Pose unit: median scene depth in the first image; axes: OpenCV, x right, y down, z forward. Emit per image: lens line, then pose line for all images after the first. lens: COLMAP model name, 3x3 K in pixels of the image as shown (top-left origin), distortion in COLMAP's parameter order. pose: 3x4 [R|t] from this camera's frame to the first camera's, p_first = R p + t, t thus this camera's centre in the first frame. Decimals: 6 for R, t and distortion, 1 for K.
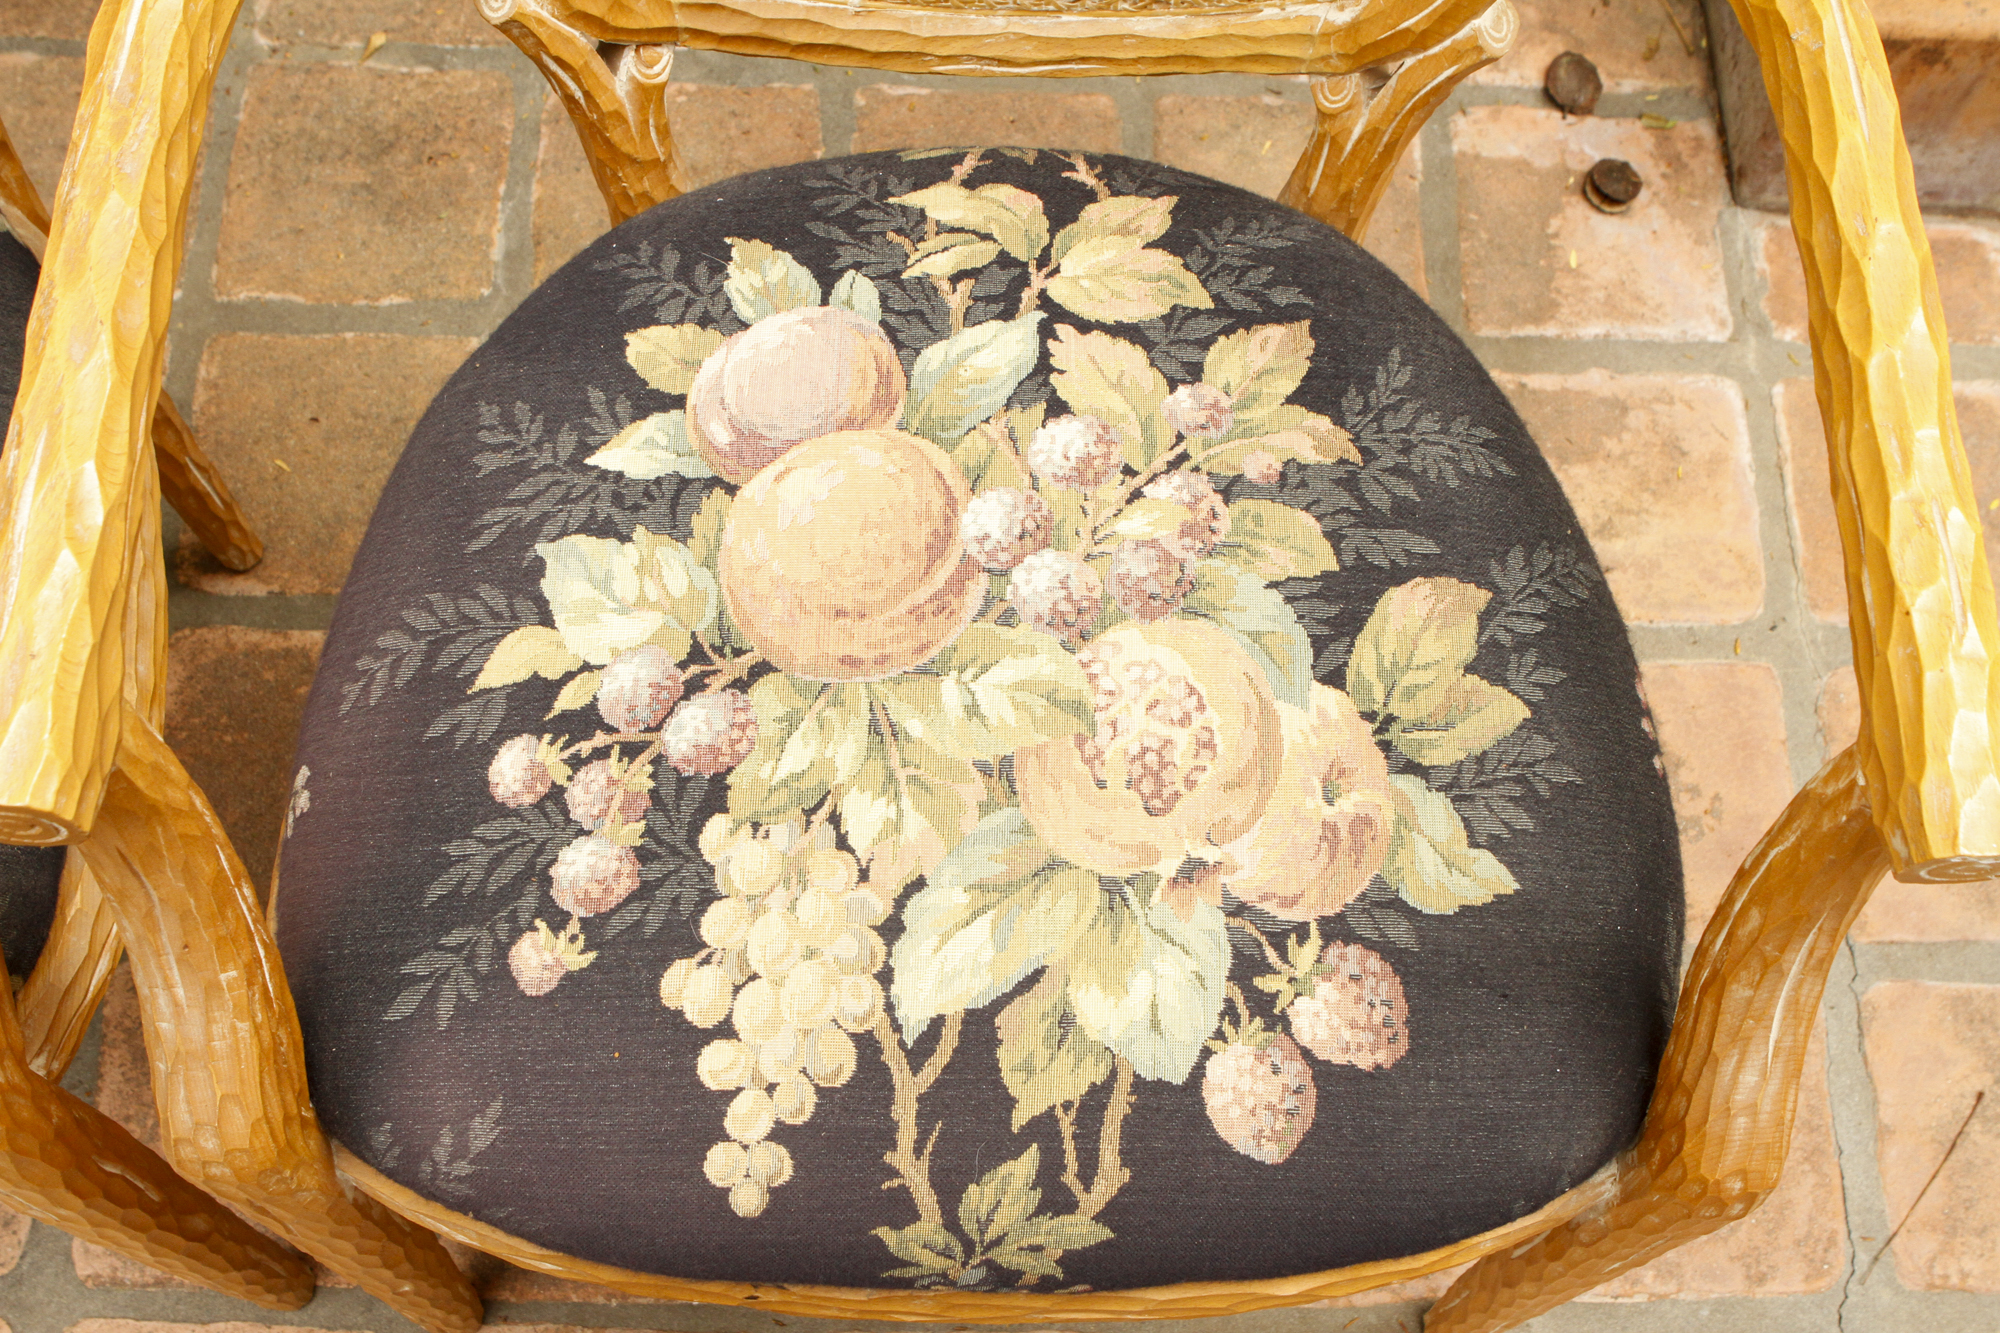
lens RADIAL K [[2199.4, 0, 998.6], [0, 2199.4, 660.5], [0, 0, 1]] dist [-0.080267, 0.000000]
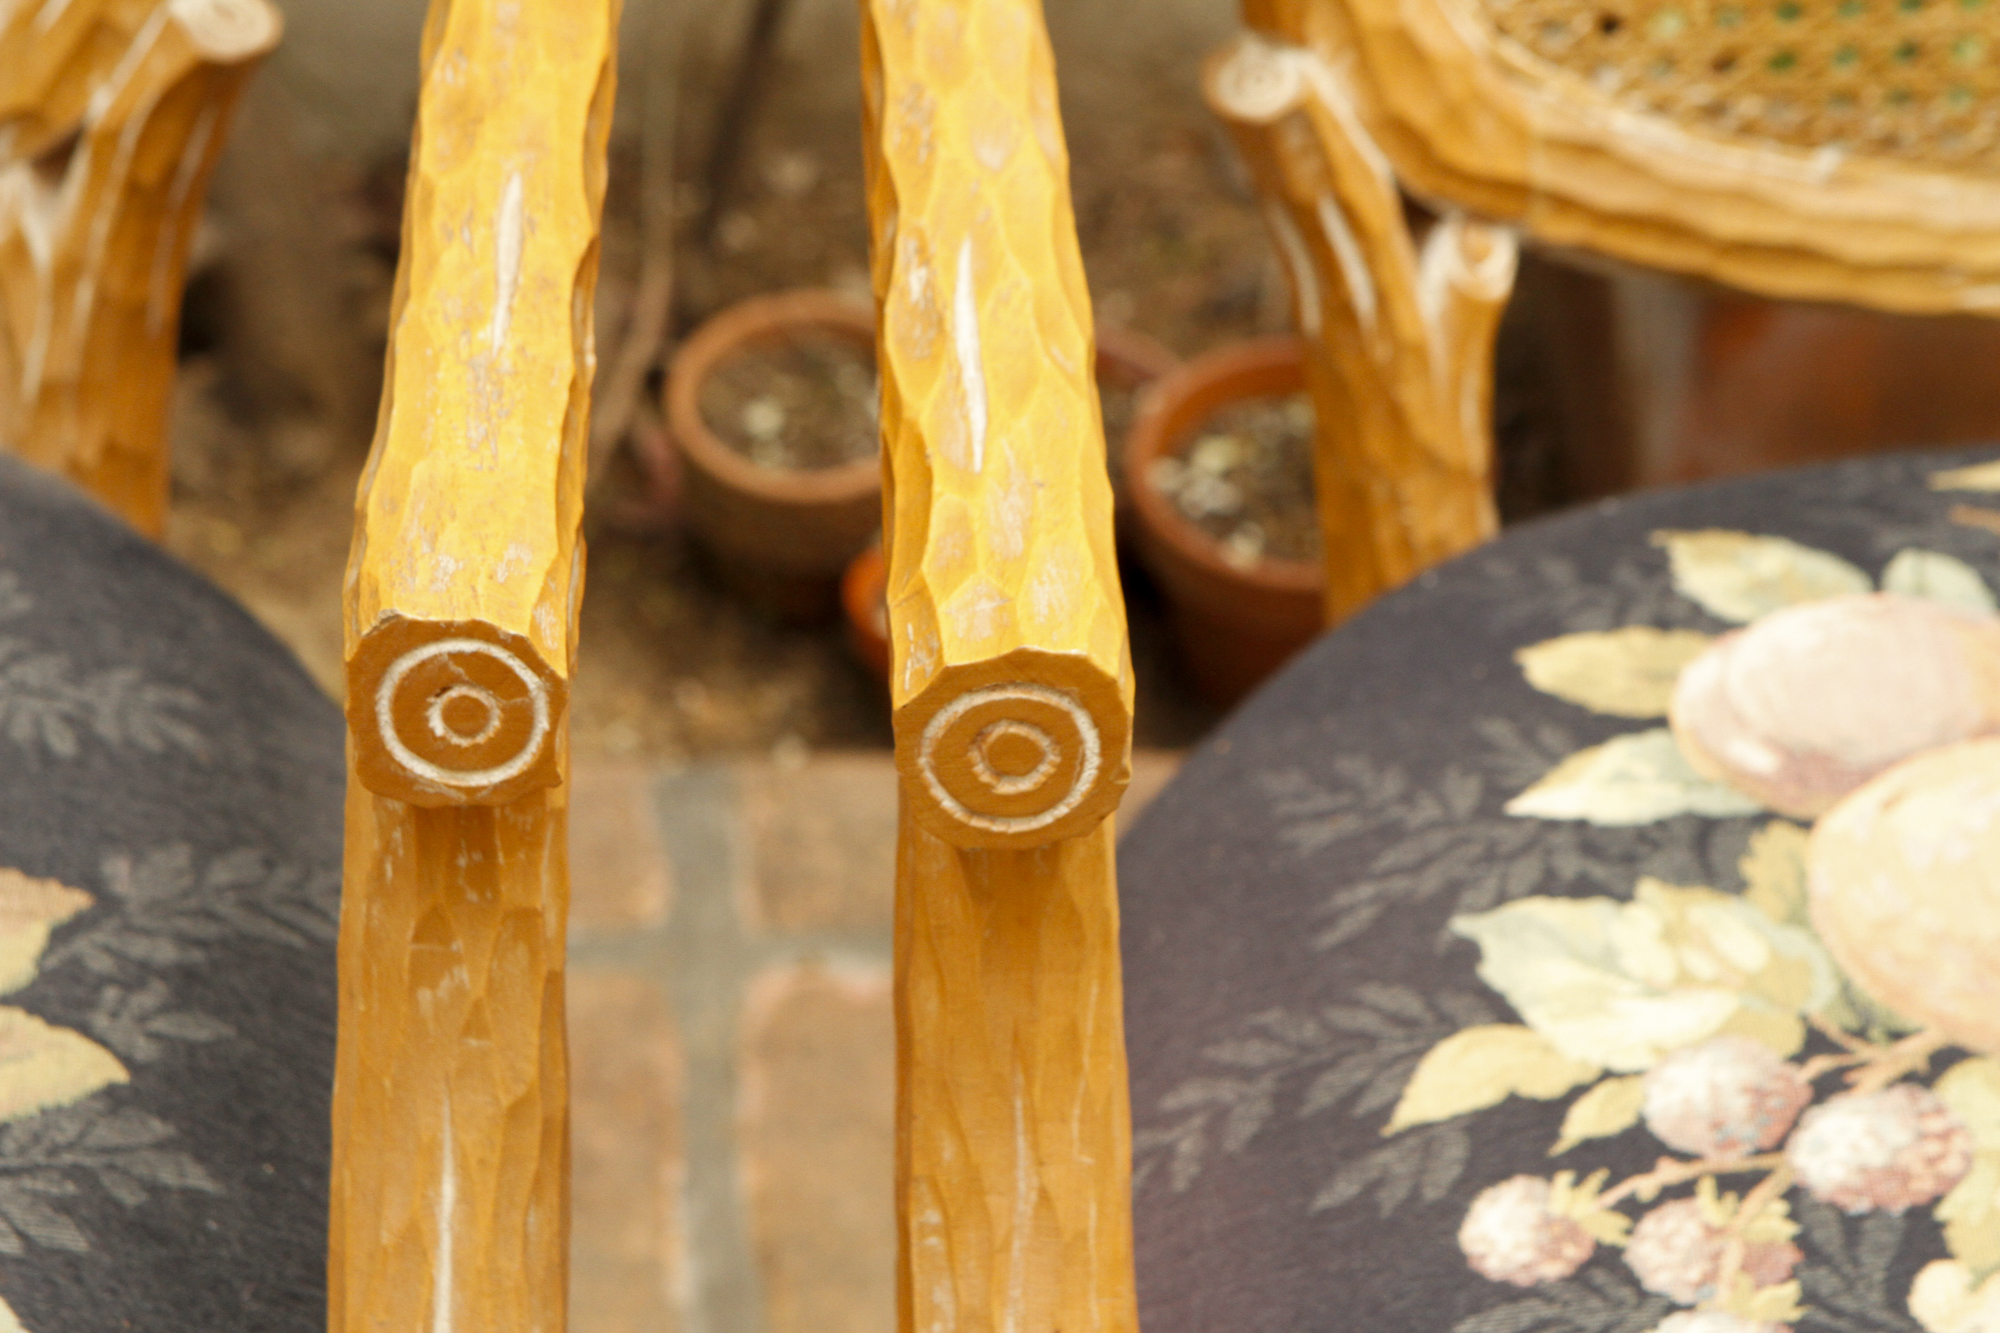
lens RADIAL K [[6130.9, 0, 1008.7], [0, 6130.9, 663.3], [0, 0, 1]] dist [0.290576, 0.000000]
pose [[0.997123, -0.055361, 0.051775, -0.382922], [0.074102, 0.855690, -0.512156, 0.627623], [-0.015950, 0.514520, 0.857330, -0.283978]]
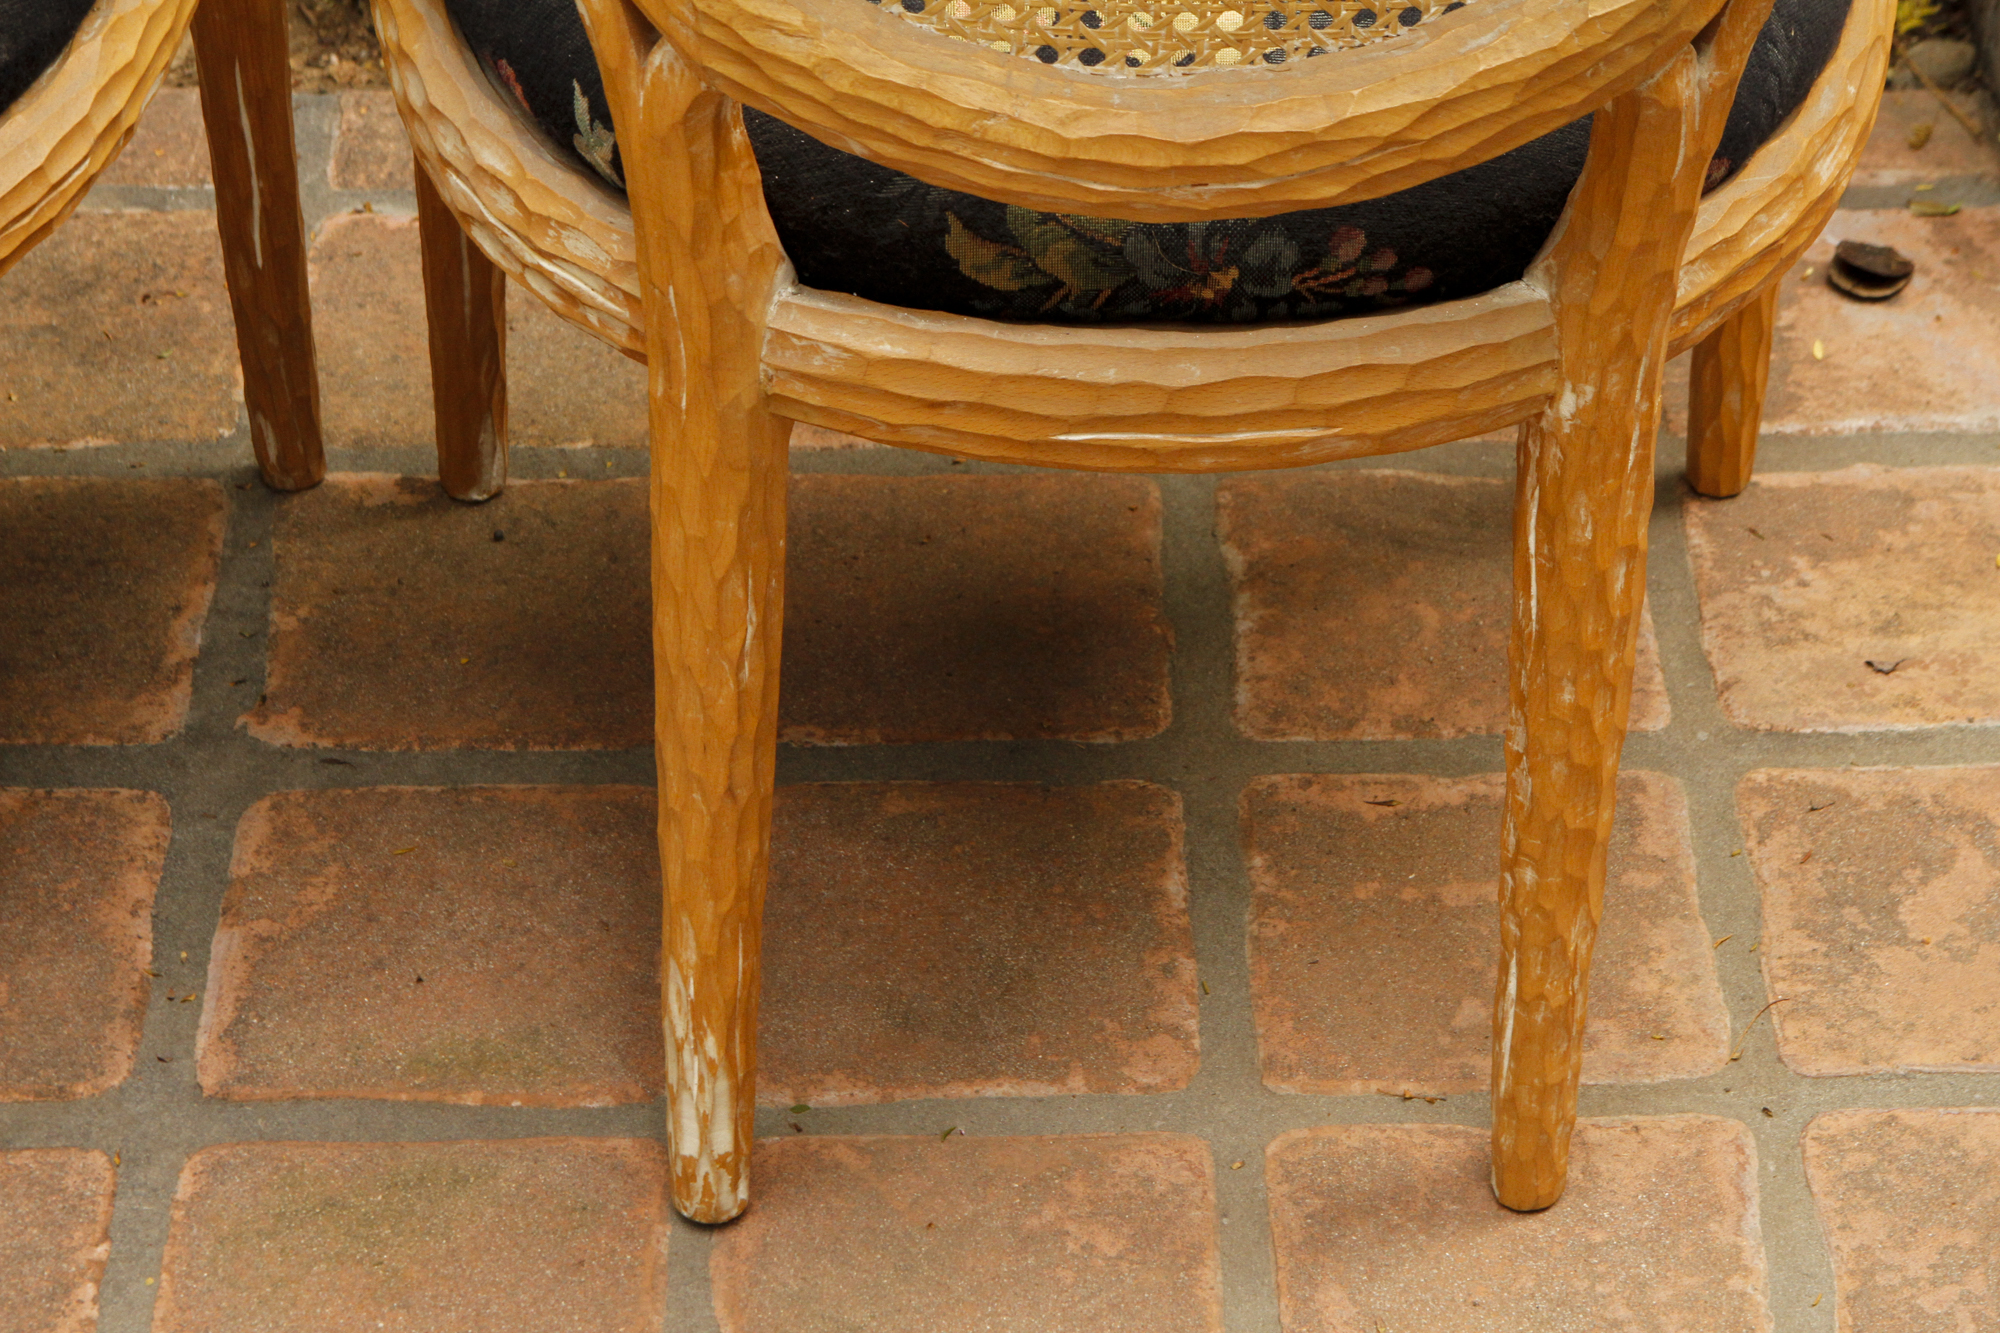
lens RADIAL K [[5035.7, 0, 1035.5], [0, 5035.7, 623.0], [0, 0, 1]] dist [0.069473, 0.000000]
pose [[0.998867, -0.047592, 0.000122, 0.027211], [0.041423, 0.868115, -0.494631, 1.161070], [0.023435, 0.494075, 0.869103, -0.583298]]
